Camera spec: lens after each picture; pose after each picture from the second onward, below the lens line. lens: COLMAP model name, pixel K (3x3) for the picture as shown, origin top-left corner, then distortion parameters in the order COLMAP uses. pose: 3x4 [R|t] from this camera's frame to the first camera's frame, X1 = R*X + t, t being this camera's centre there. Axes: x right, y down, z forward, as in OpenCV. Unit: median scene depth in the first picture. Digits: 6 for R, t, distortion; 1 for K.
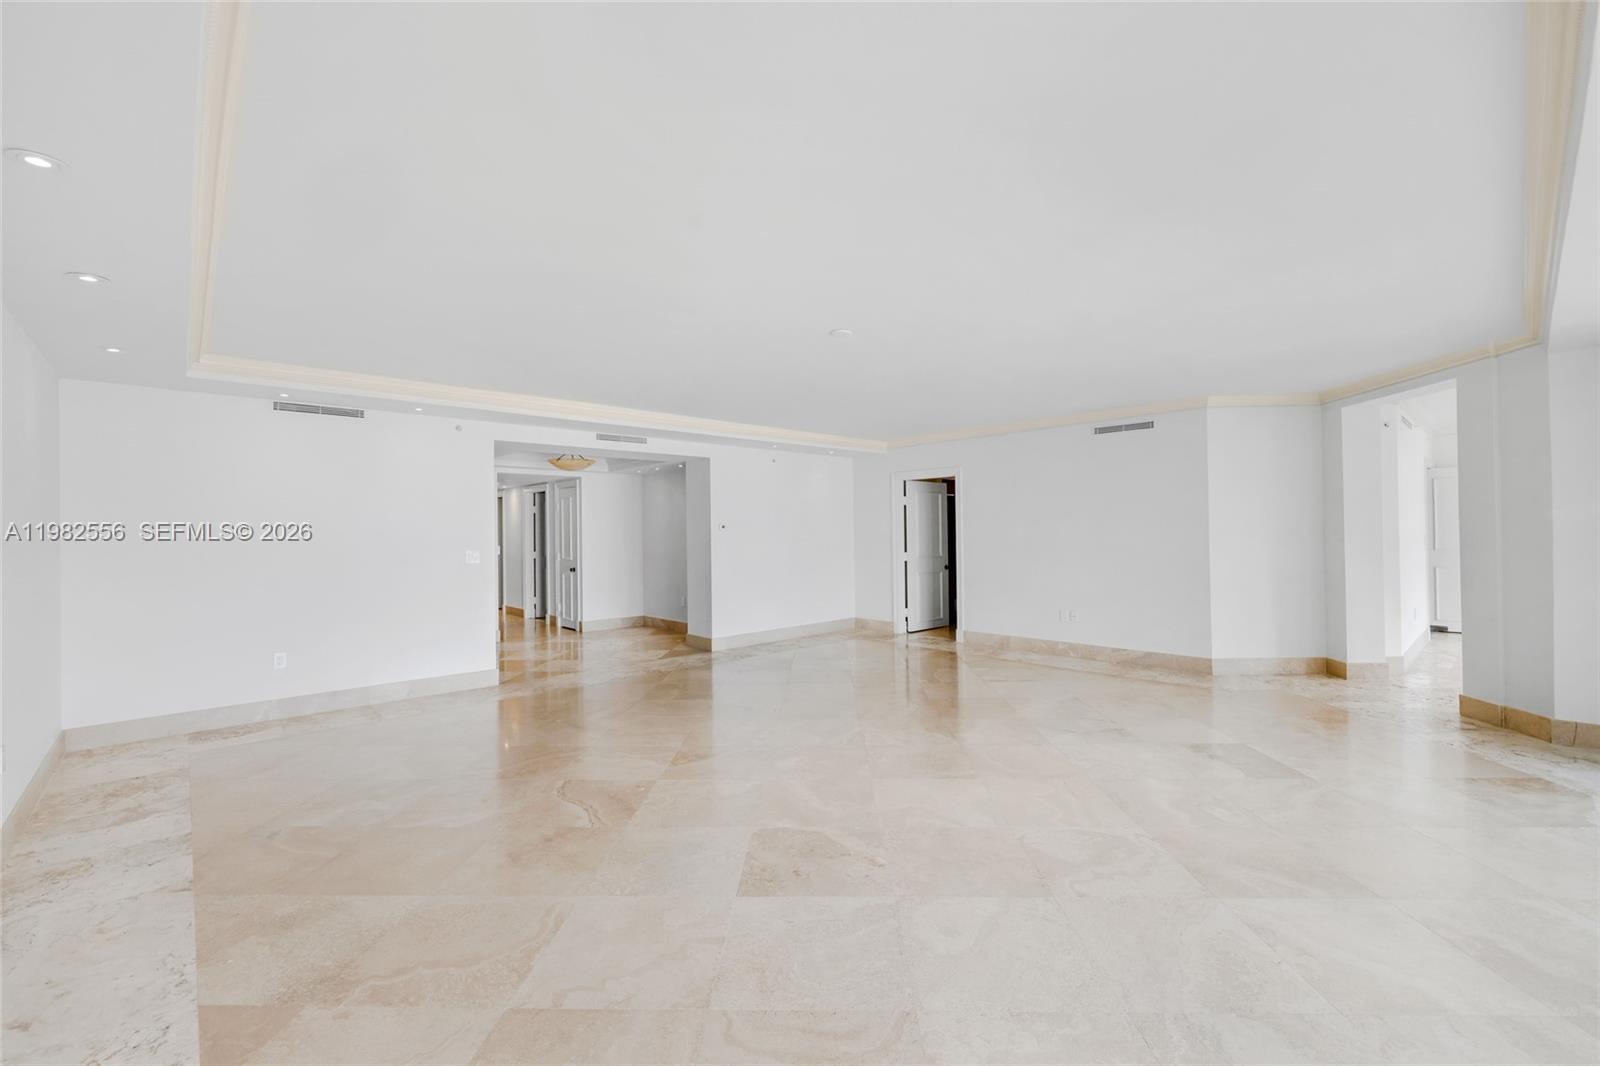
lens RADIAL K [[664.3, 0, 800.2], [0, 664.3, 529.4], [0, 0, 1]] dist [0.000610, 0.000628]
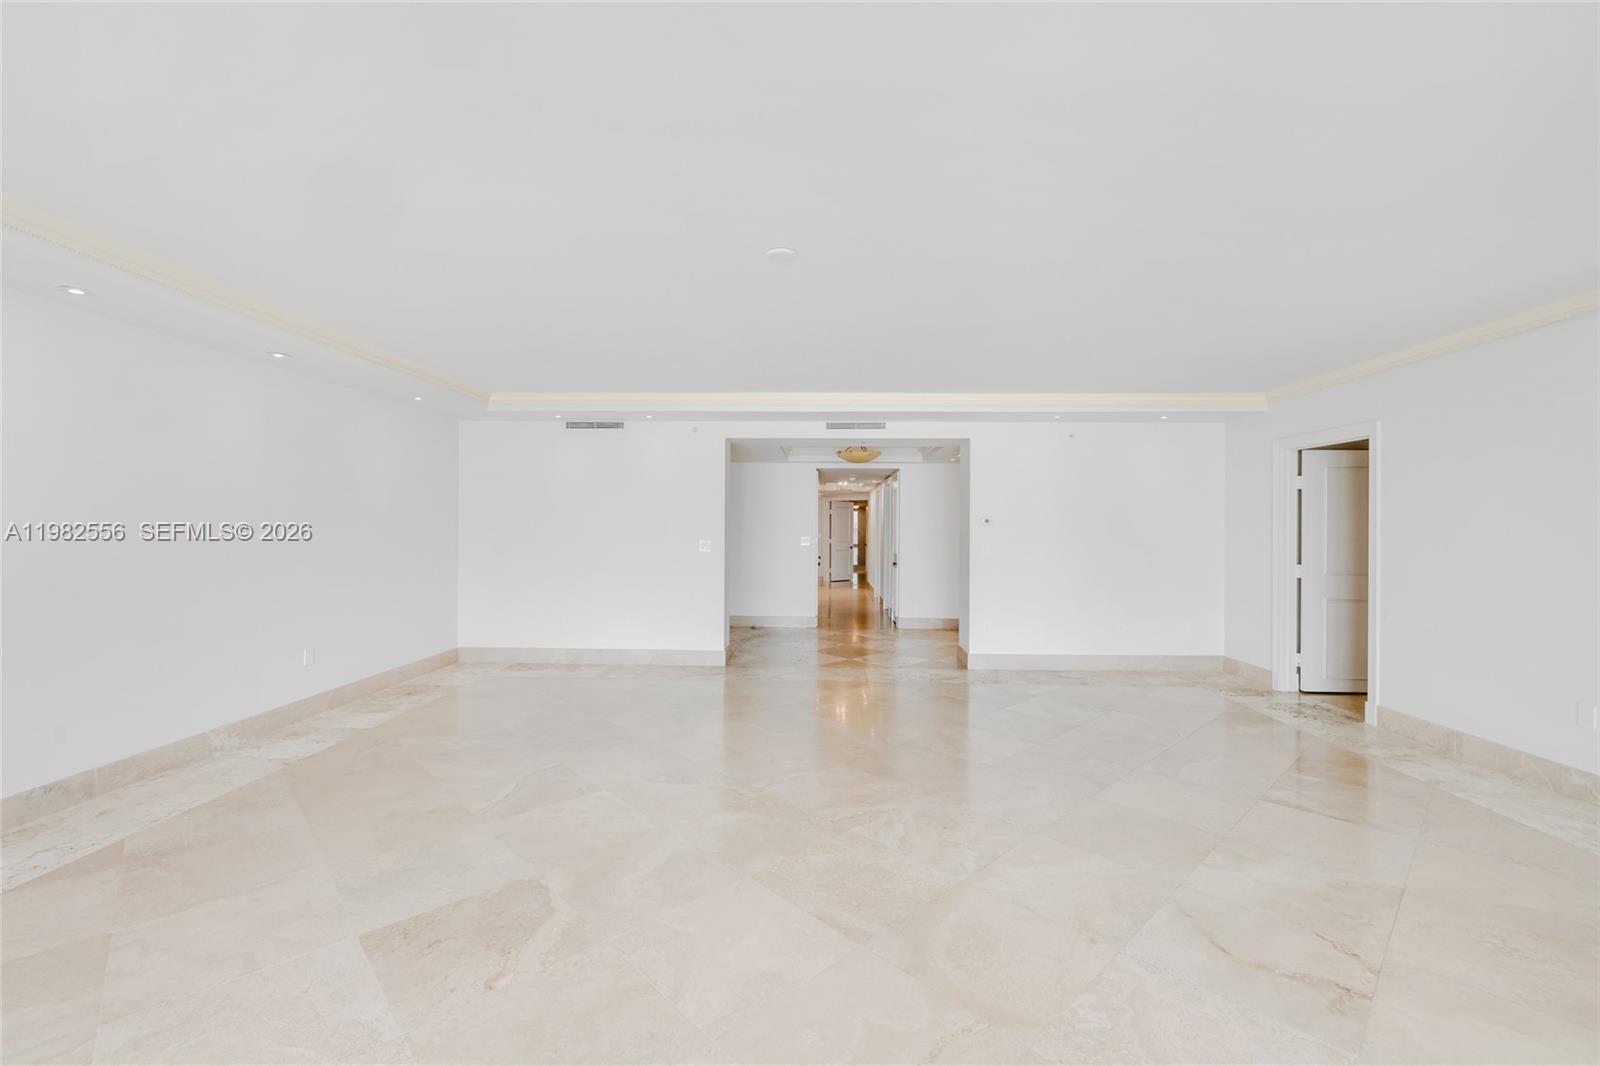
lens RADIAL K [[664.3, 0, 807.8], [0, 664.3, 530.6], [0, 0, 1]] dist [0.000610, 0.000628]
pose [[0.713846, 0.019112, -0.700042, 0.333686], [-0.011100, 0.999811, 0.015978, -0.003062], [0.700215, -0.003636, 0.713923, 0.279713]]
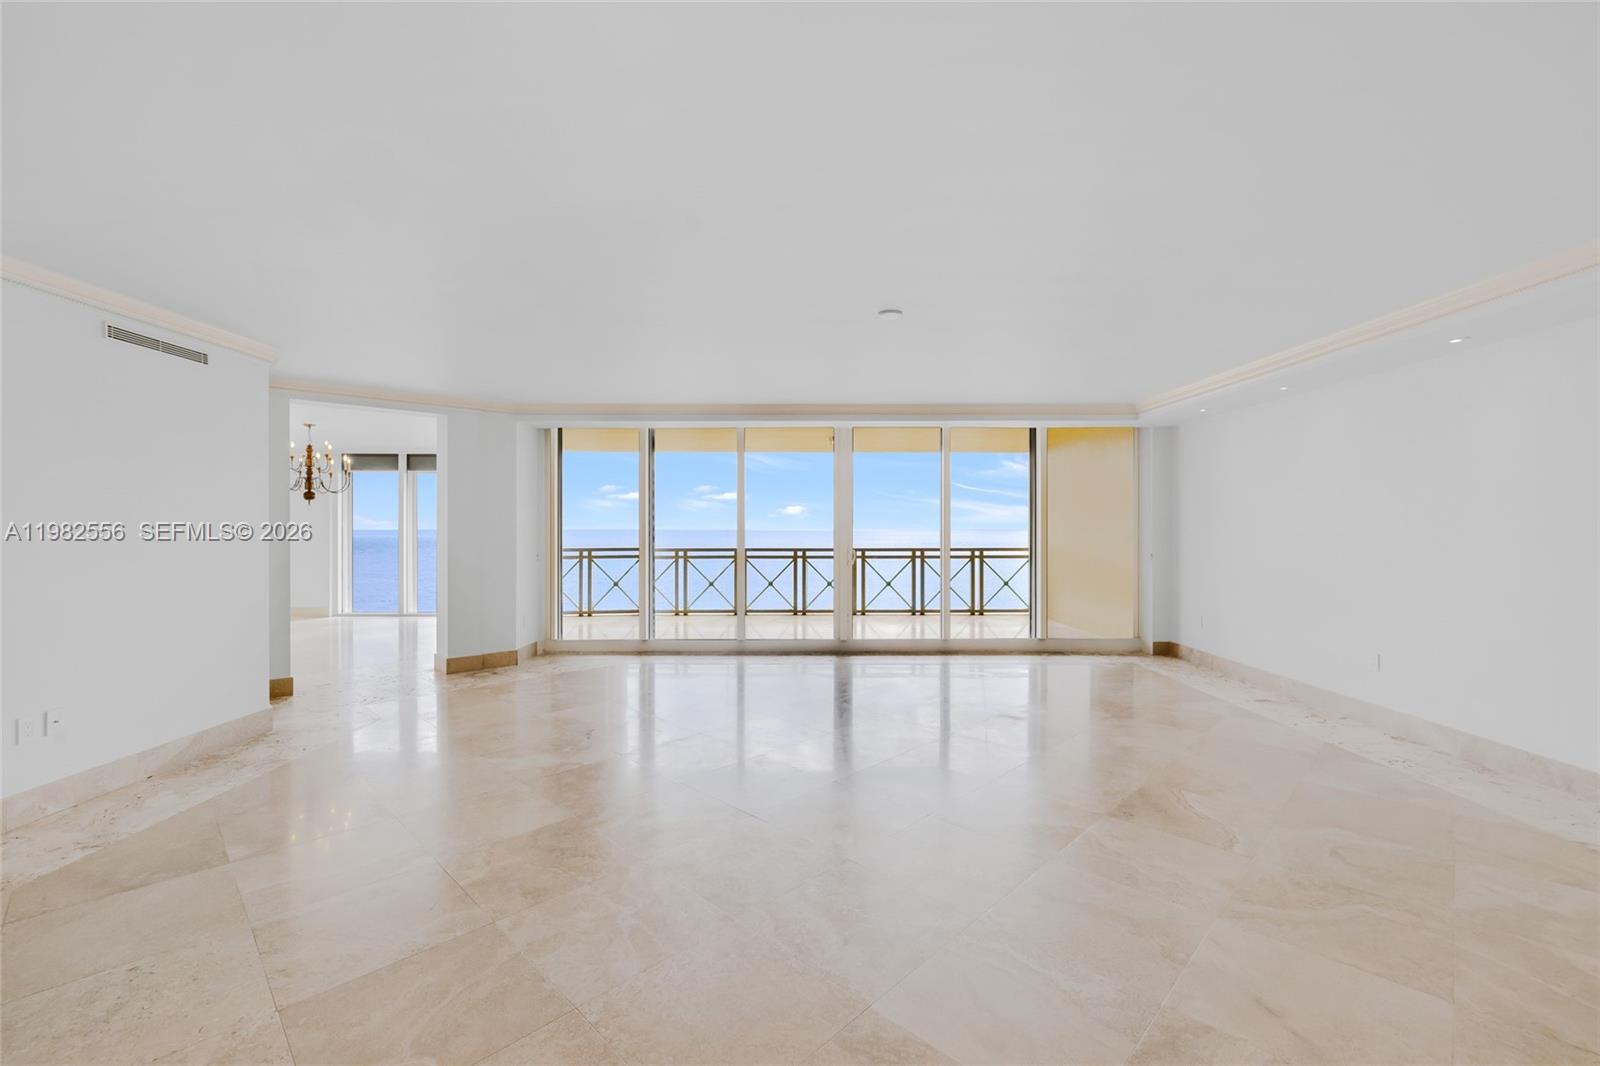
lens RADIAL K [[664.3, 0, 800.9], [0, 664.3, 538.8], [0, 0, 1]] dist [0.000610, 0.000628]
pose [[-0.736078, 0.000630, 0.676896, -0.264144], [0.007050, 0.999952, 0.006736, 0.007330], [-0.676860, 0.009730, -0.736048, 0.987675]]
